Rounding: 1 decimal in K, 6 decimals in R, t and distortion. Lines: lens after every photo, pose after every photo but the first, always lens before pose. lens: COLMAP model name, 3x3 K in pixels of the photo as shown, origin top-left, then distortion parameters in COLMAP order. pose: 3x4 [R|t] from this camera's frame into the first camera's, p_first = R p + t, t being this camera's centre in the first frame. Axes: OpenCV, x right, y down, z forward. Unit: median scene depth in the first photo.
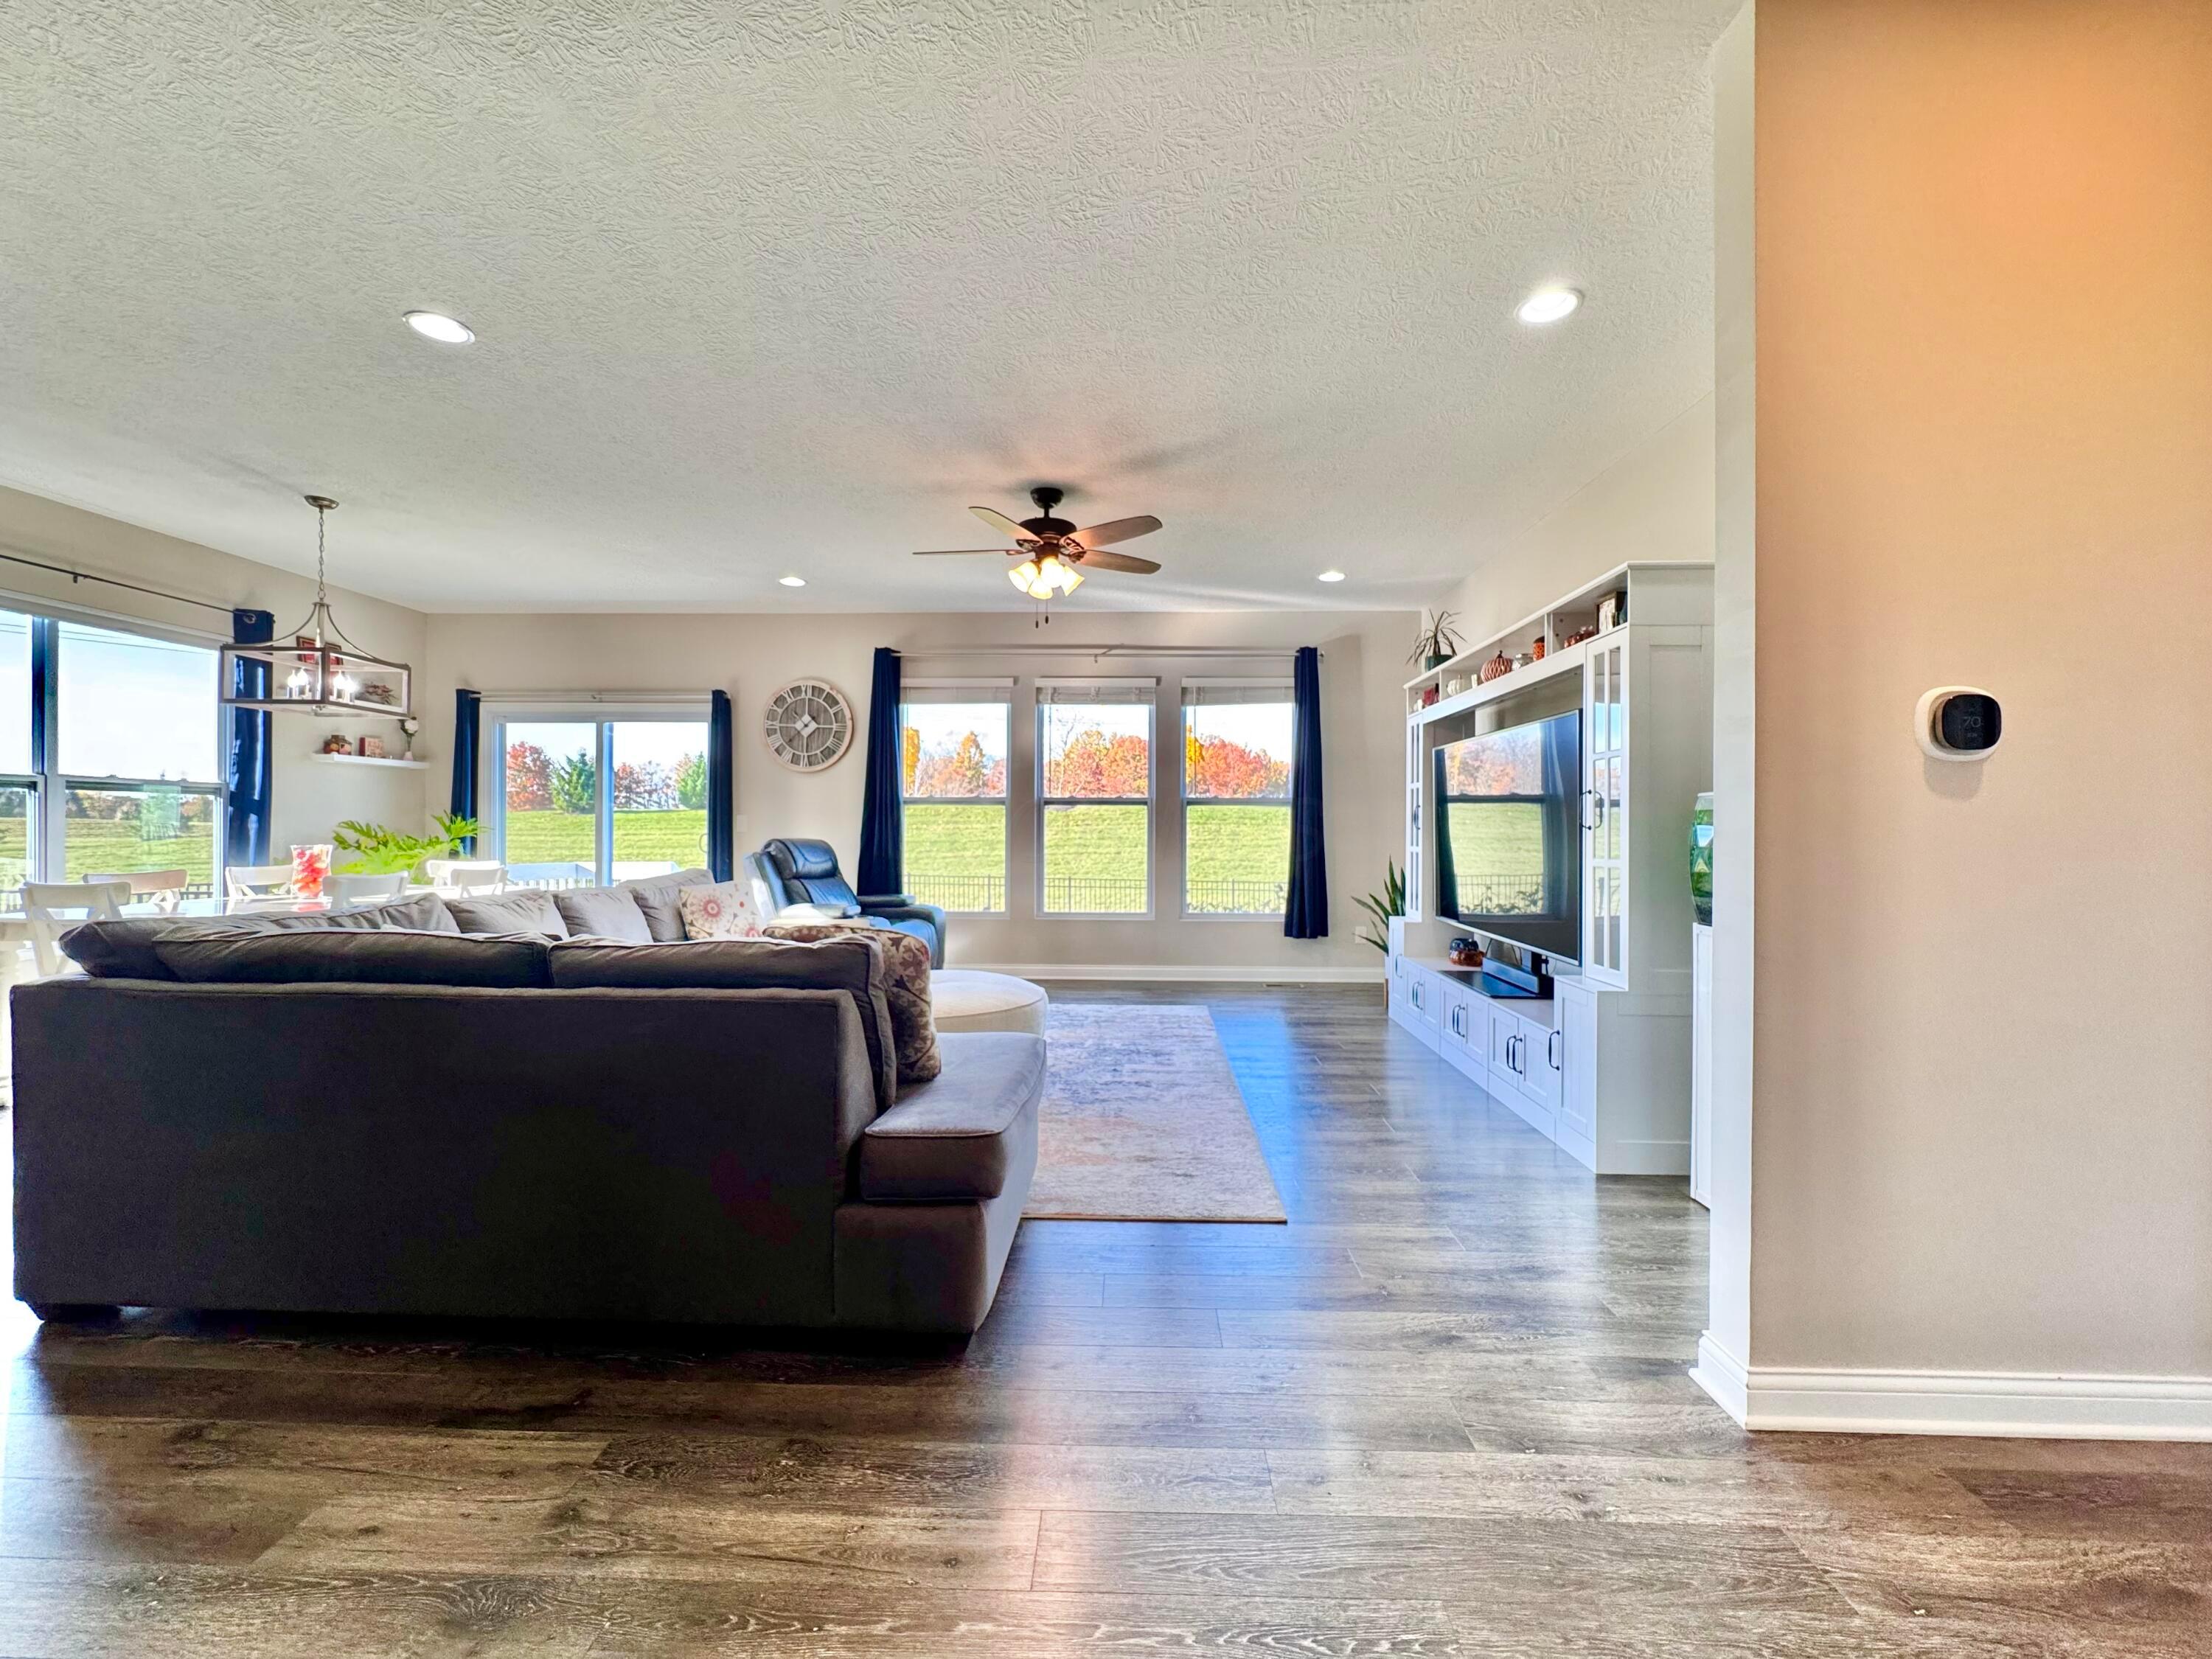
lens RADIAL K [[883.2, 0, 1110.0], [0, 883.2, 829.7], [0, 0, 1]] dist [-0.005565, 0.000456]
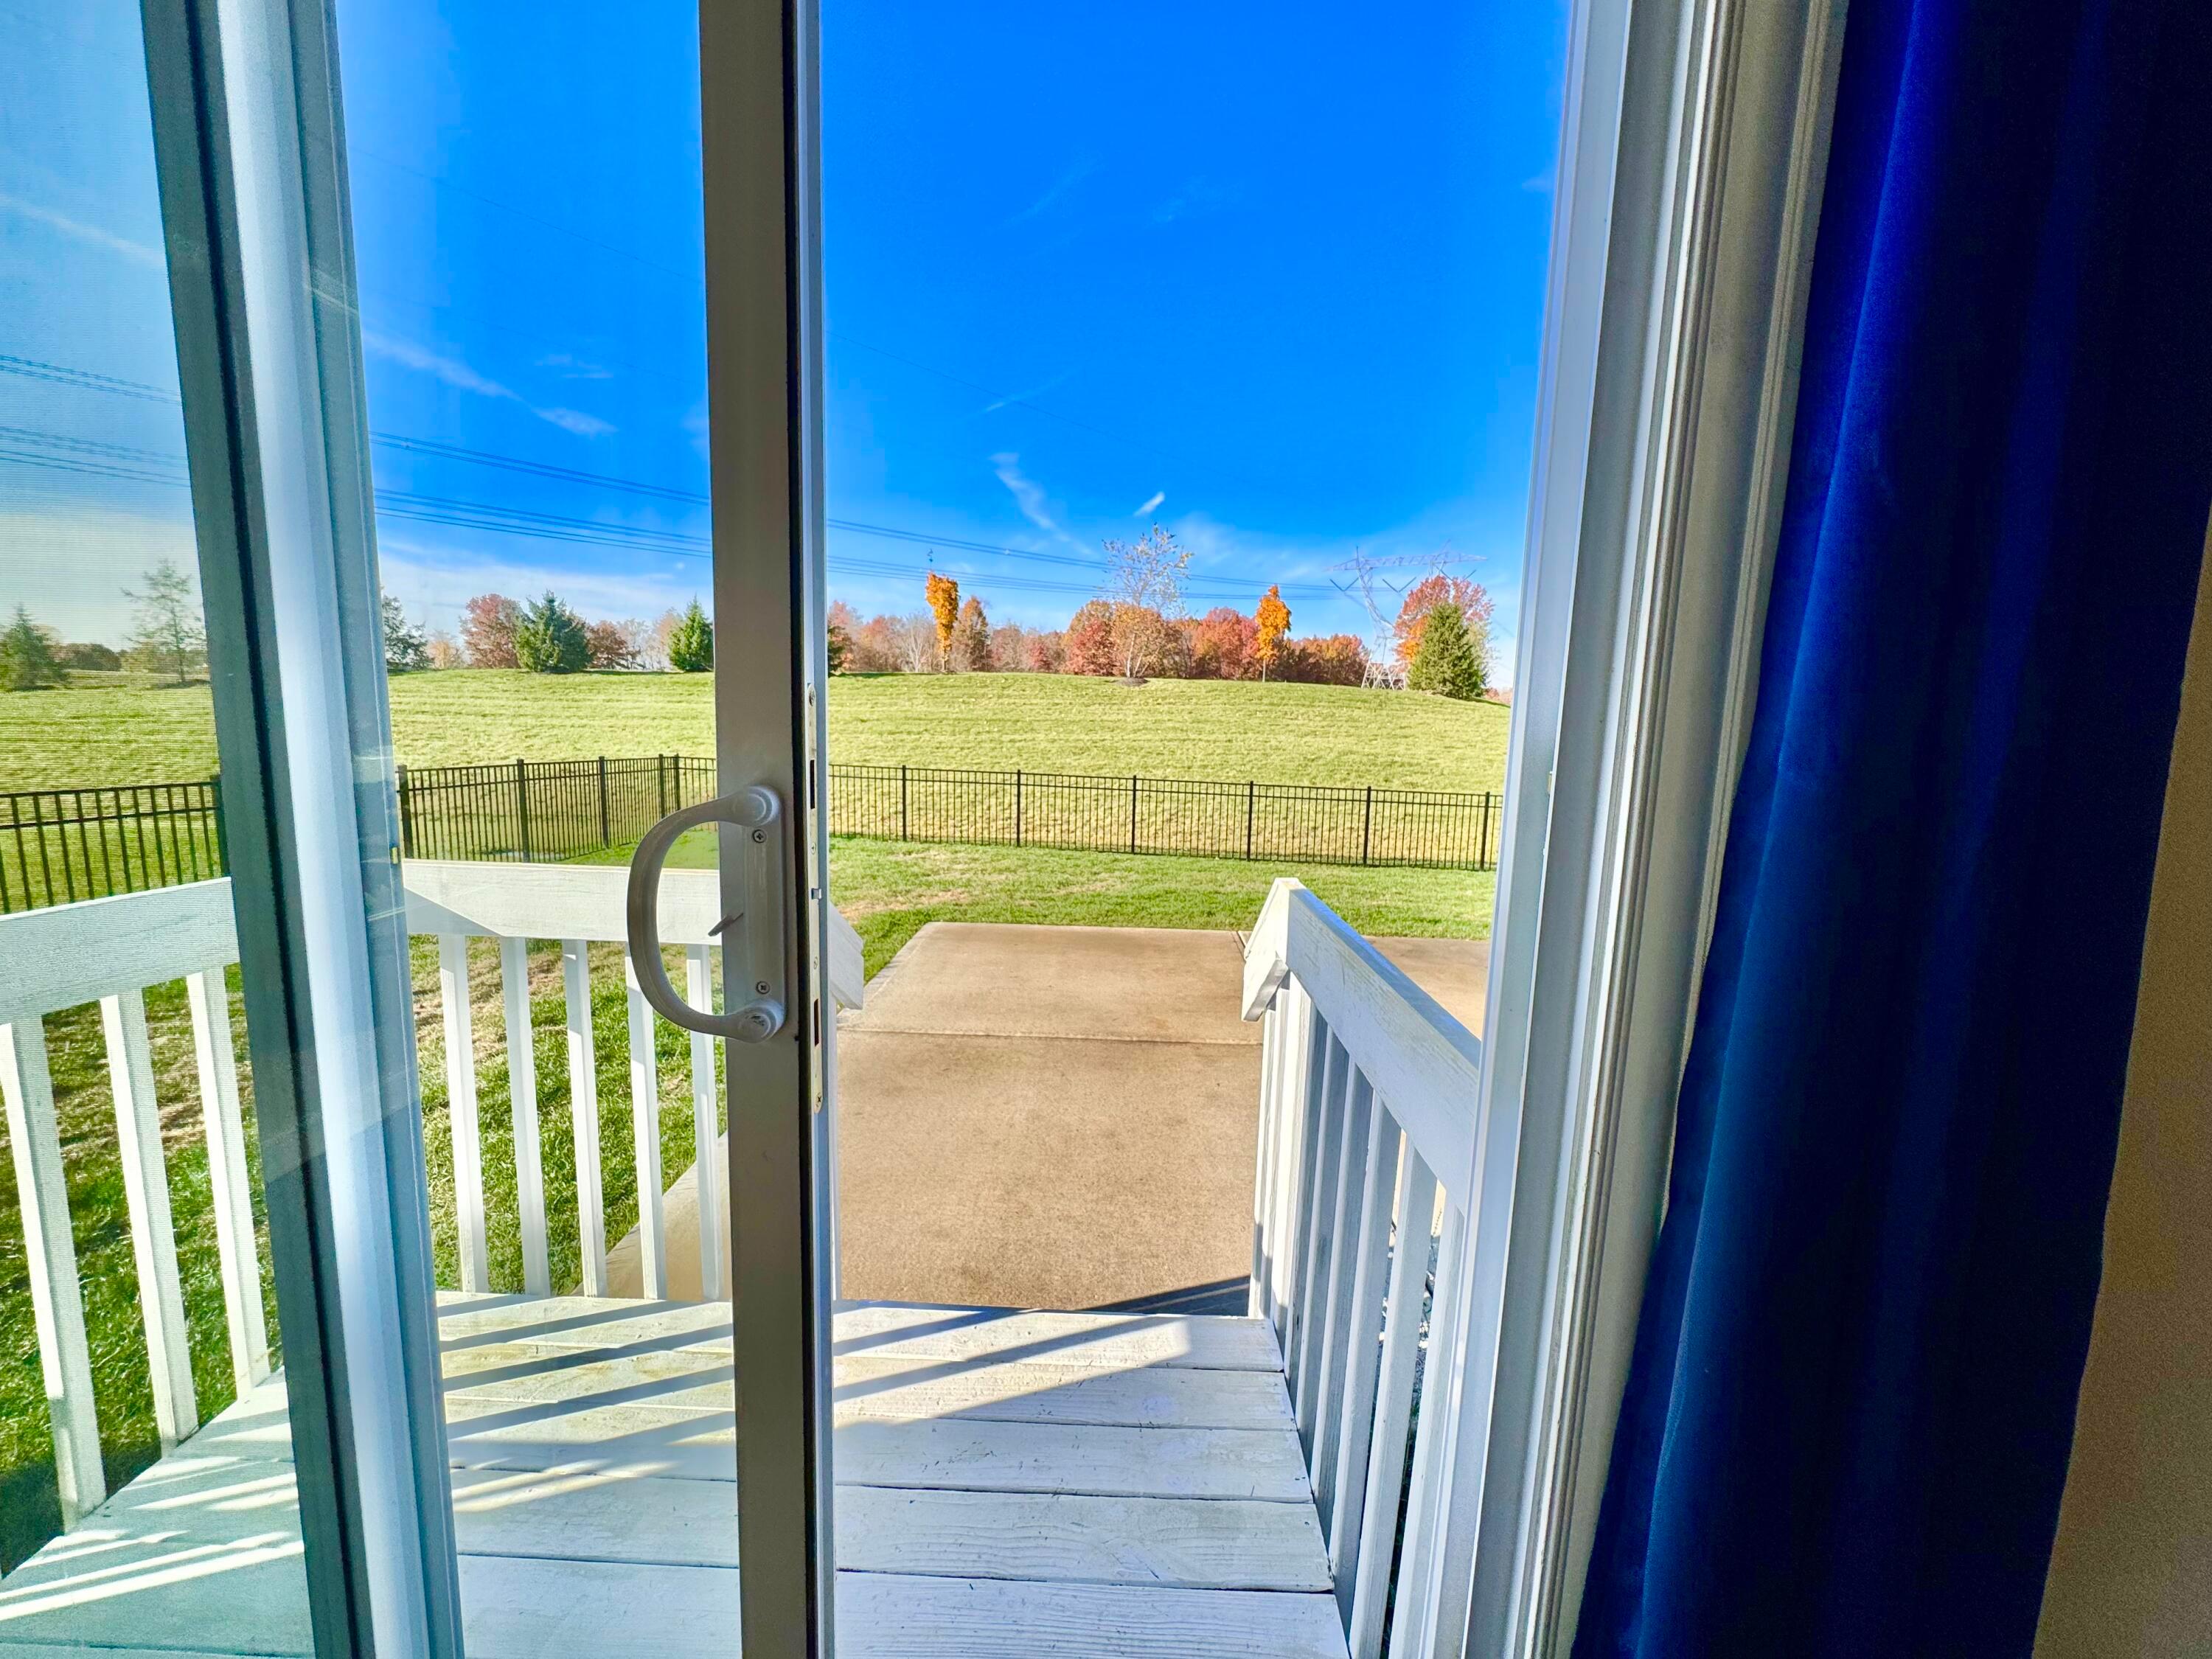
lens RADIAL K [[883.2, 0, 1110.4], [0, 883.2, 826.1], [0, 0, 1]] dist [-0.005565, 0.000456]
pose [[0.999547, 0.026909, 0.013453, -0.507808], [-0.028465, 0.990649, 0.133432, -0.007239], [-0.009737, -0.133755, 0.990967, 0.946535]]
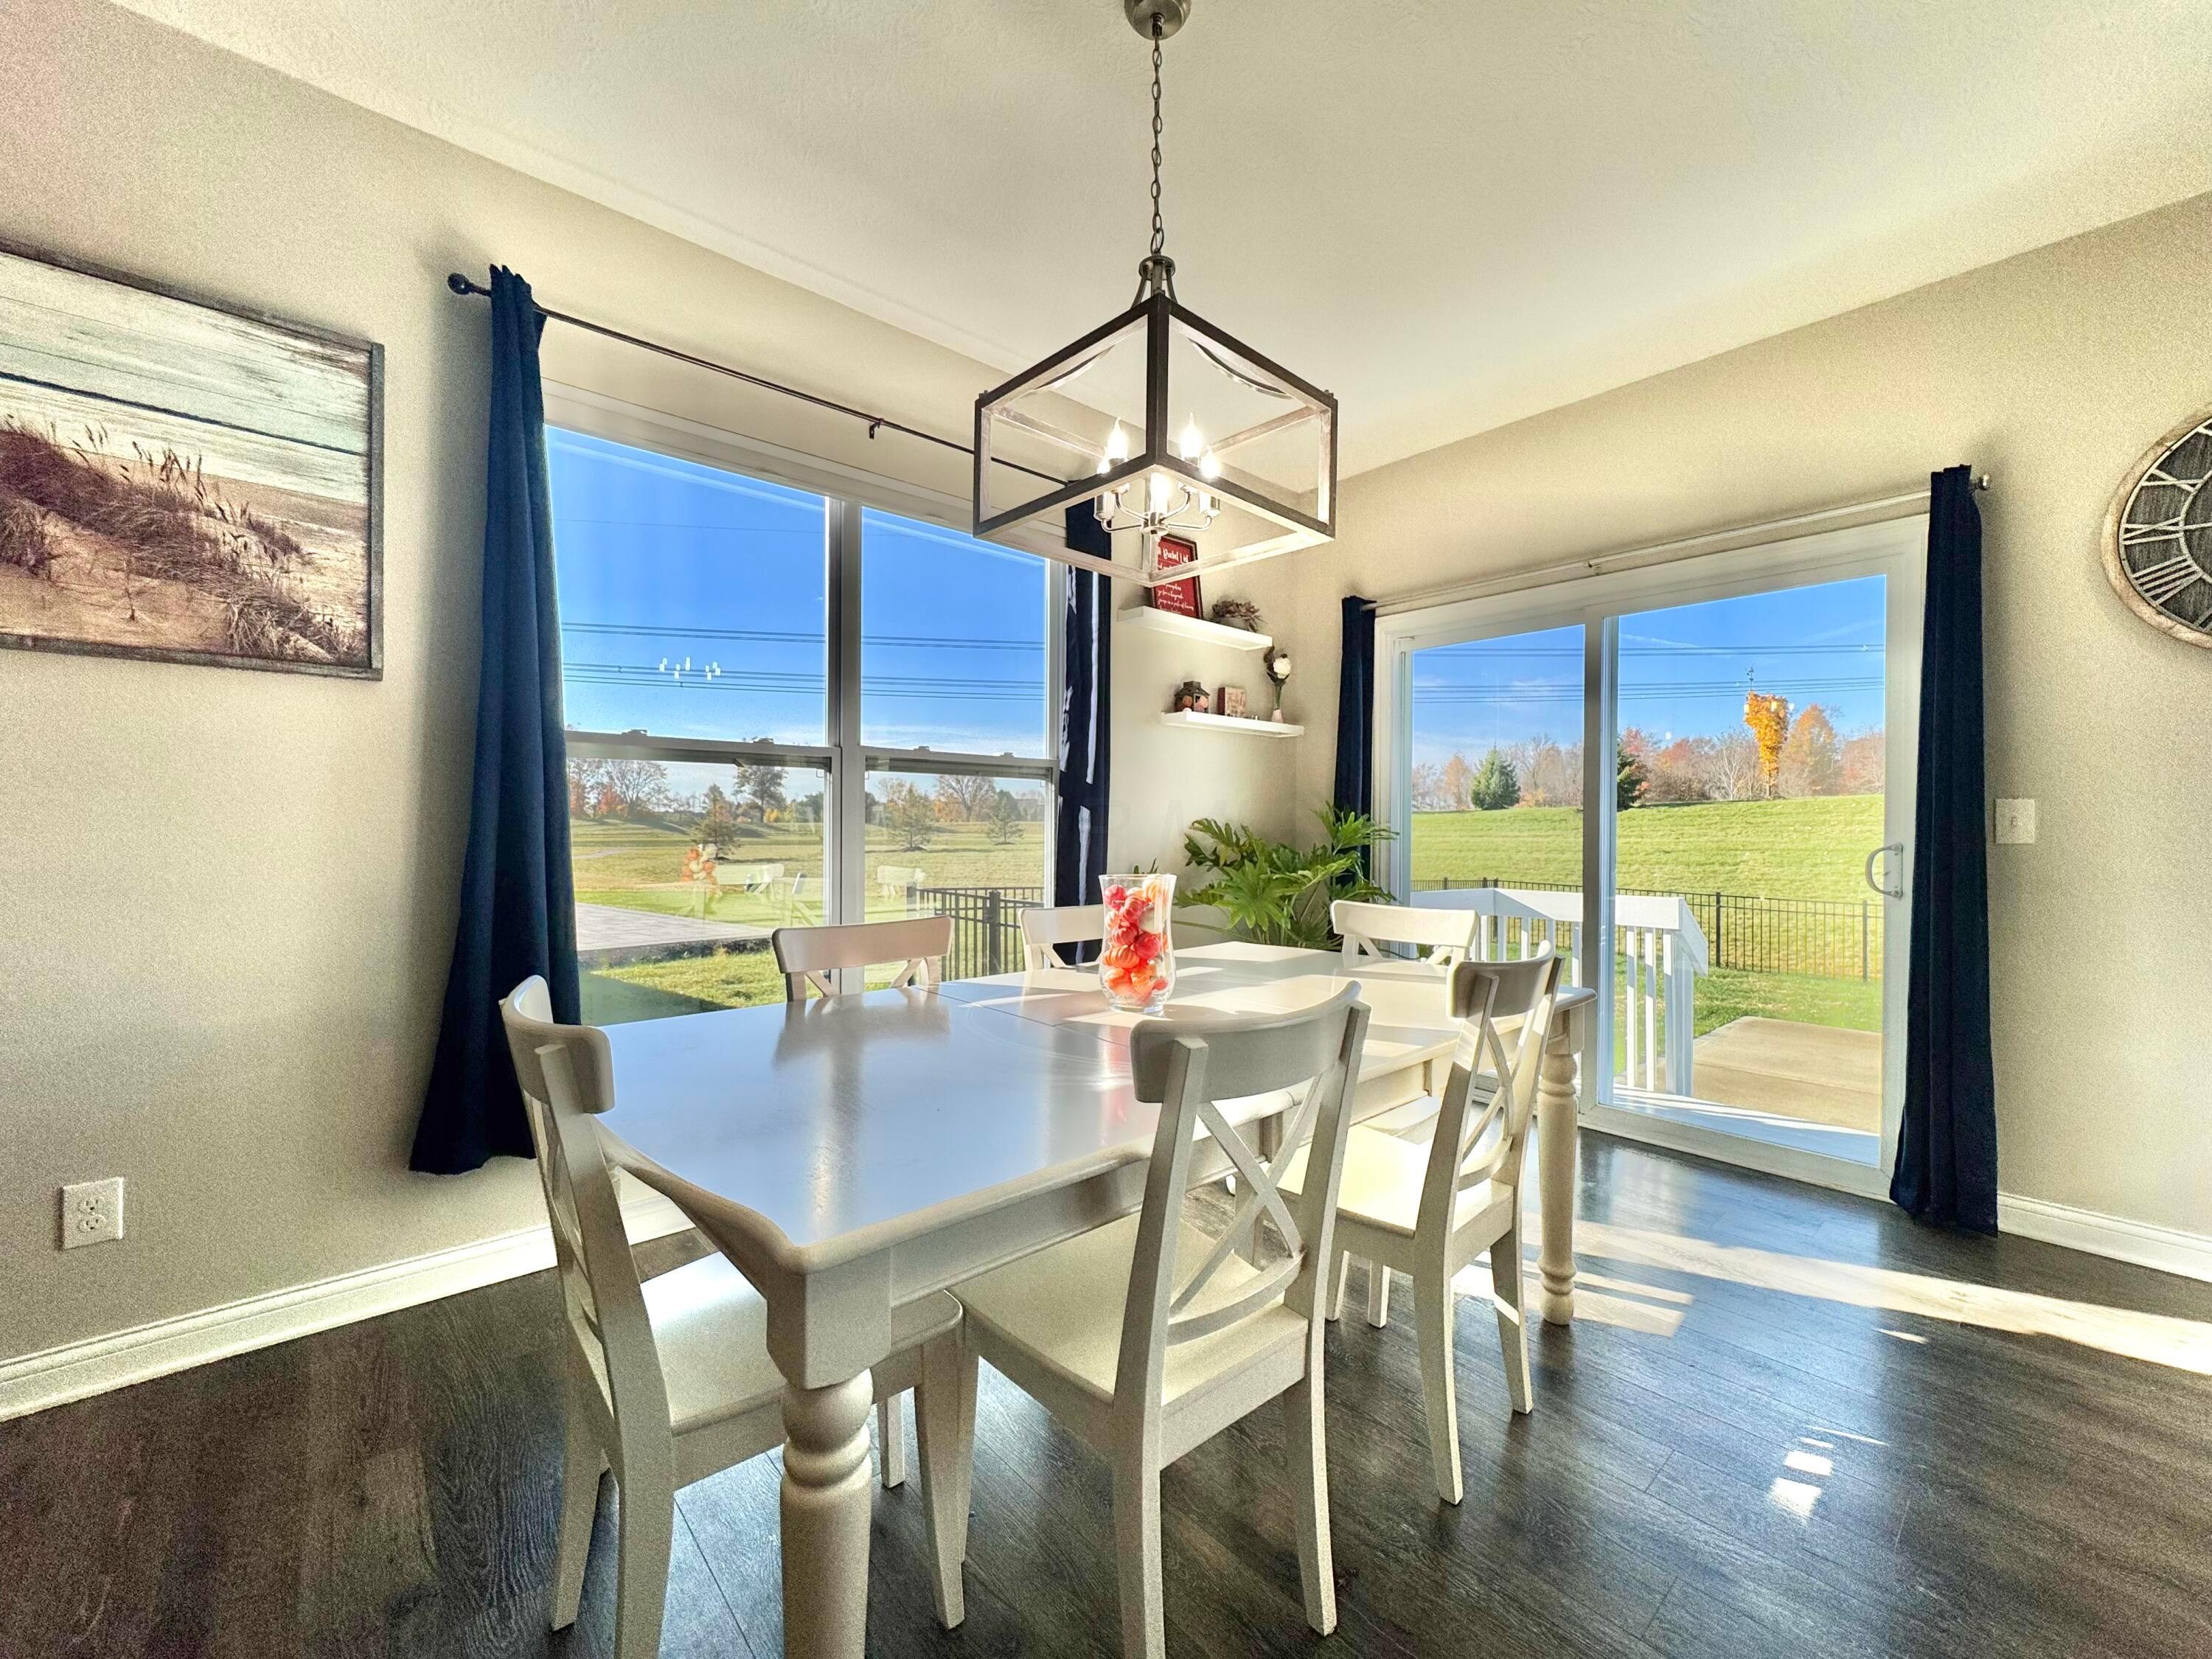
lens RADIAL K [[883.2, 0, 1103.6], [0, 883.2, 828.9], [0, 0, 1]] dist [-0.005565, 0.000456]
pose [[0.680028, 0.003147, -0.733179, -0.418033], [-0.004989, 0.999988, -0.000335, -0.001926], [0.733169, 0.003885, 0.680035, 0.479677]]
